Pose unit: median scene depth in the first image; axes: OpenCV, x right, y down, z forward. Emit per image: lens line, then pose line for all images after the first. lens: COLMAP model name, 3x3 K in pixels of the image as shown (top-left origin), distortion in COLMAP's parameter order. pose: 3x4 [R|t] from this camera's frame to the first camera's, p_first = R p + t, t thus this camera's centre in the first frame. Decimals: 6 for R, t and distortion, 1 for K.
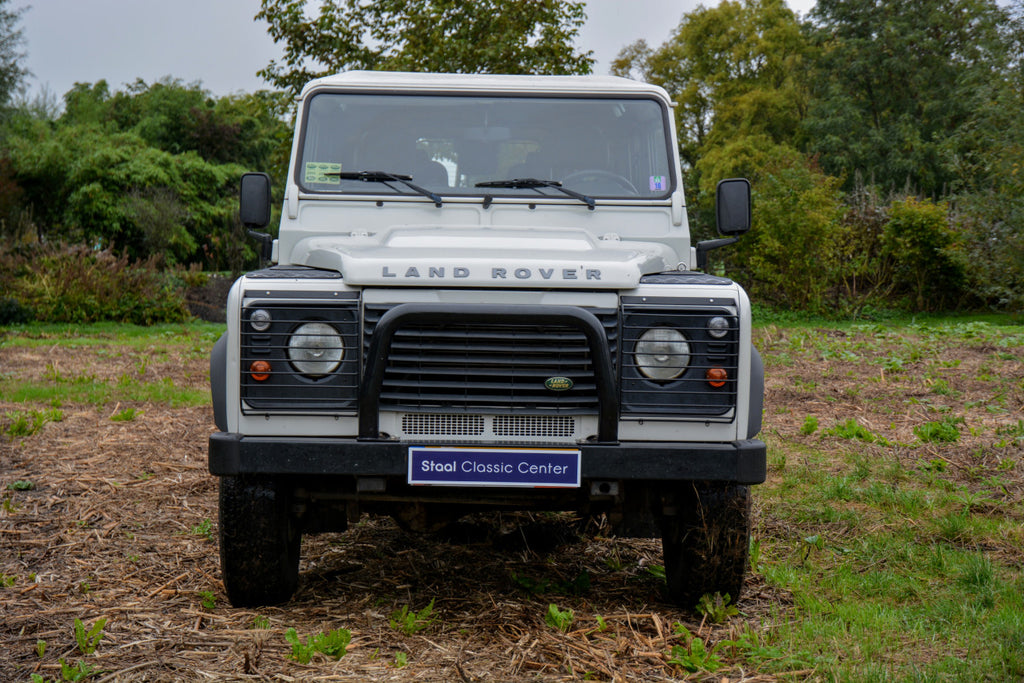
lens RADIAL K [[1656.1, 0, 466.3], [0, 1656.1, 359.5], [0, 0, 1]] dist [0.190245, 0.000000]
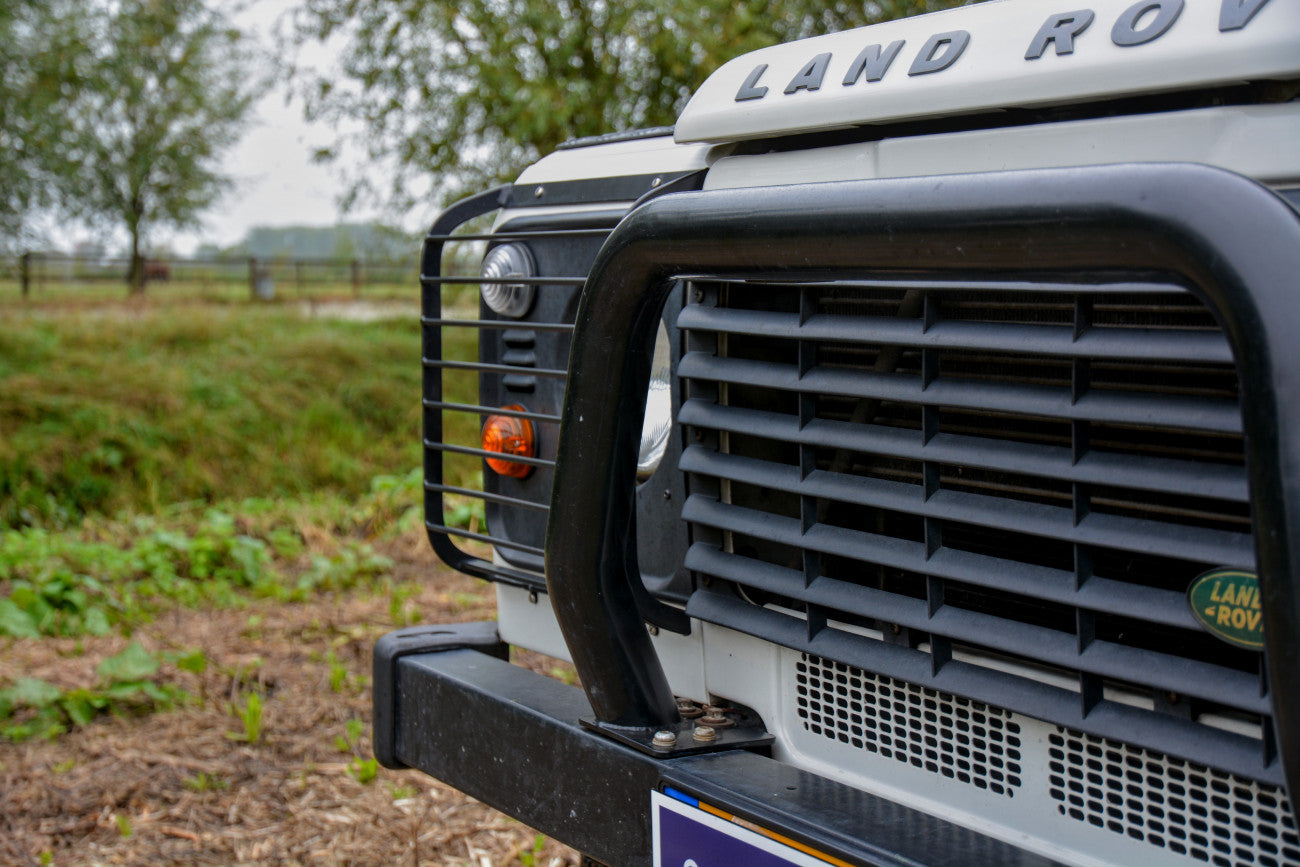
lens RADIAL K [[2102.5, 0, 577.3], [0, 2102.5, 440.2], [0, 0, 1]] dist [0.190245, 0.000000]
pose [[0.478518, 0.054939, -0.876357, 0.223563], [-0.049583, 0.998139, 0.035499, -0.008370], [0.876677, 0.026466, 0.480352, 0.814924]]
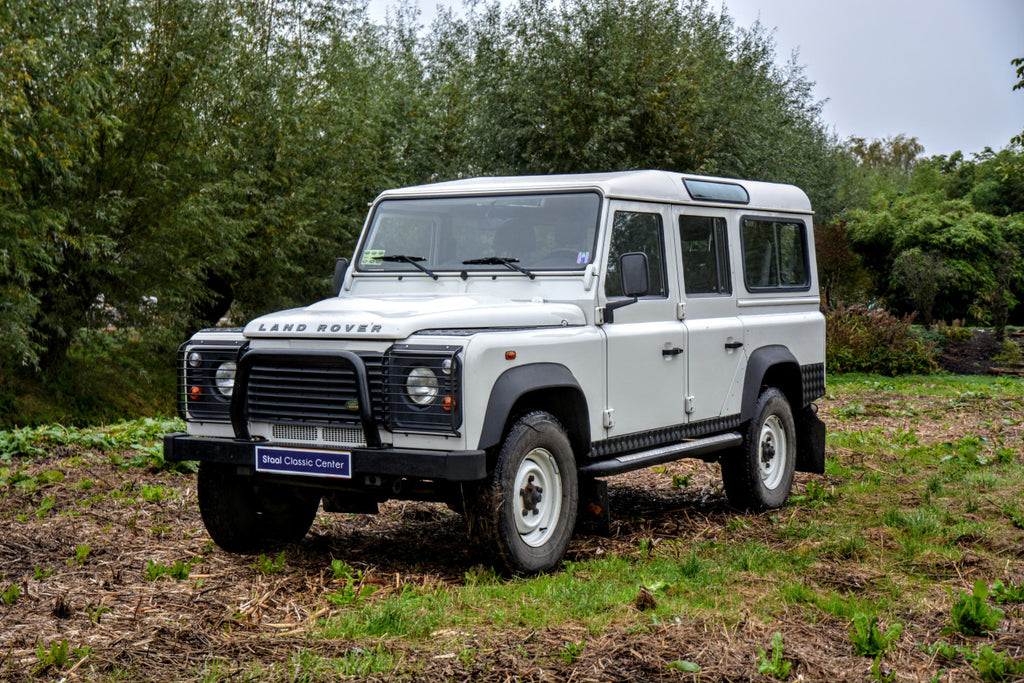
lens RADIAL K [[1535.7, 0, 483.3], [0, 1535.7, 346.3], [0, 0, 1]] dist [0.138021, 0.000000]
pose [[0.844563, 0.001529, -0.535454, 0.847549], [-0.023487, 0.999139, -0.034193, 0.006350], [0.534941, 0.041454, 0.843872, -0.053625]]
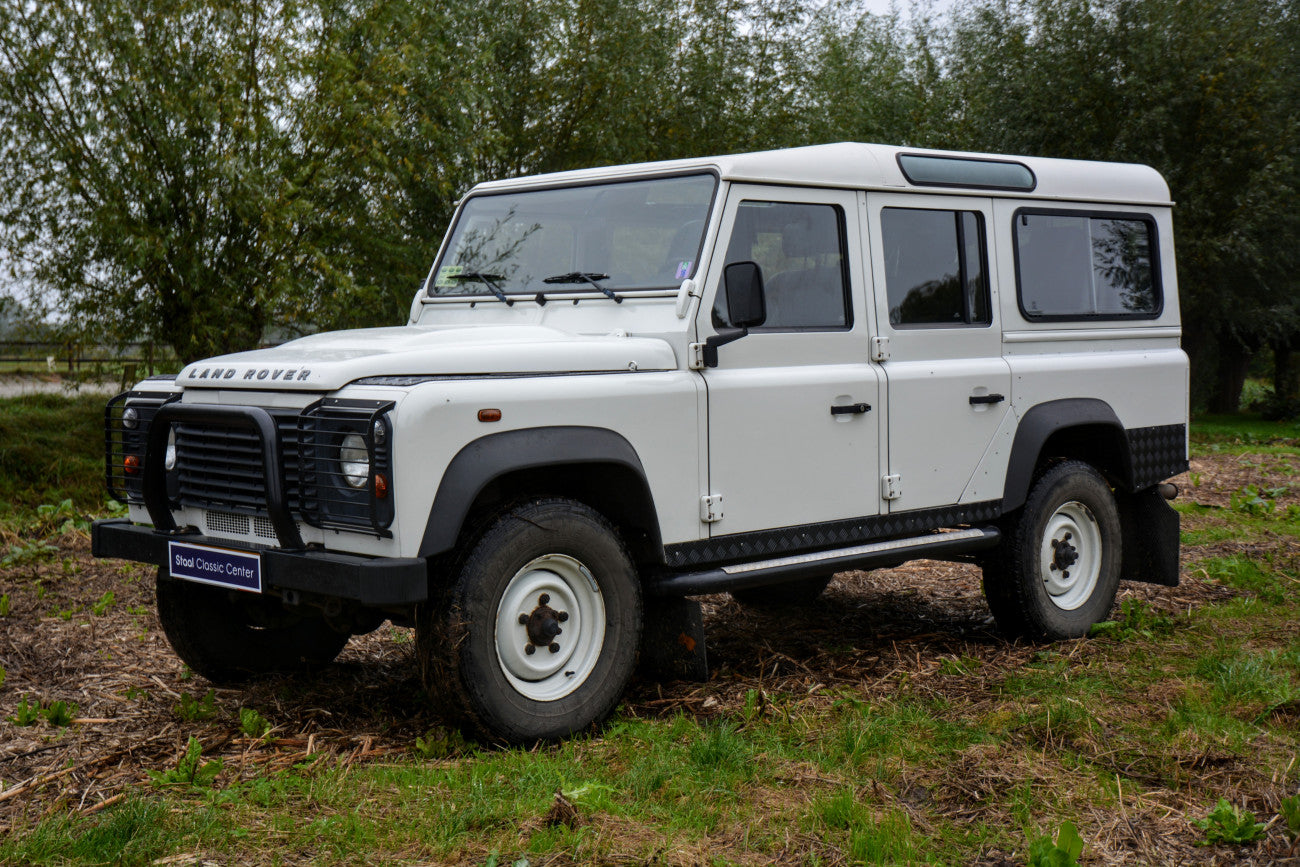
lens RADIAL K [[1714.6, 0, 626.2], [0, 1714.6, 447.2], [0, 0, 1]] dist [0.113306, 0.000000]
pose [[0.681202, 0.024675, -0.731679, 0.930304], [-0.033169, 0.999446, 0.002824, -0.018266], [0.731343, 0.022346, 0.681643, 0.452978]]
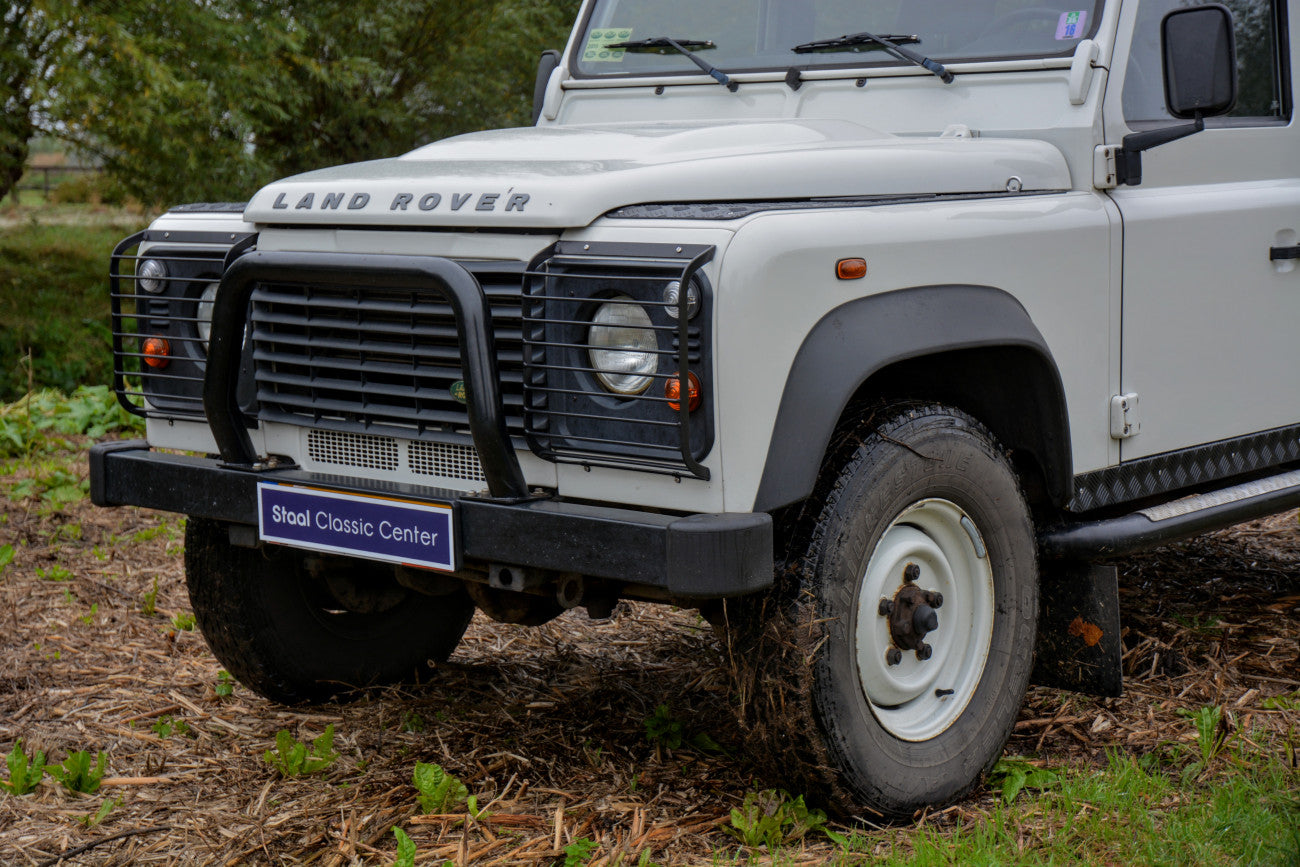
lens RADIAL K [[2251.3, 0, 632.4], [0, 2251.3, 436.2], [0, 0, 1]] dist [0.184948, 0.000000]
pose [[0.740971, 0.058059, -0.669023, 0.623713], [-0.025294, 0.997962, 0.058591, -0.017534], [0.671061, -0.026492, 0.740929, 0.447811]]
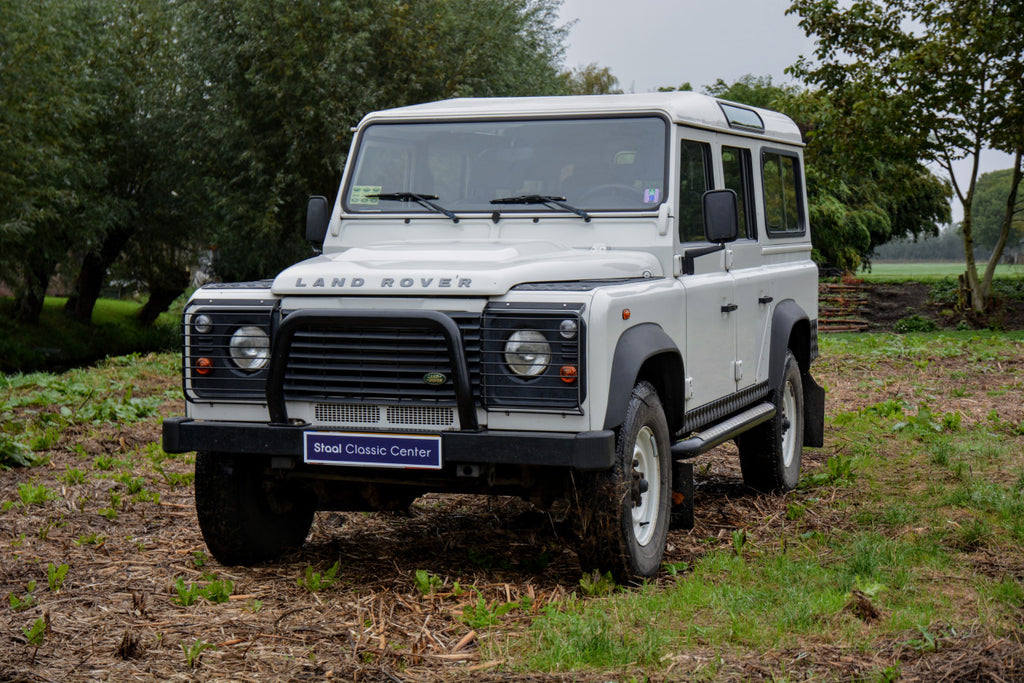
lens RADIAL K [[1773.4, 0, 474.4], [0, 1773.4, 357.2], [0, 0, 1]] dist [0.184948, 0.000000]
pose [[0.935146, 0.004579, -0.354233, 0.510321], [-0.007545, 0.999947, -0.006993, 0.008091], [0.354182, 0.009212, 0.935131, -0.134014]]
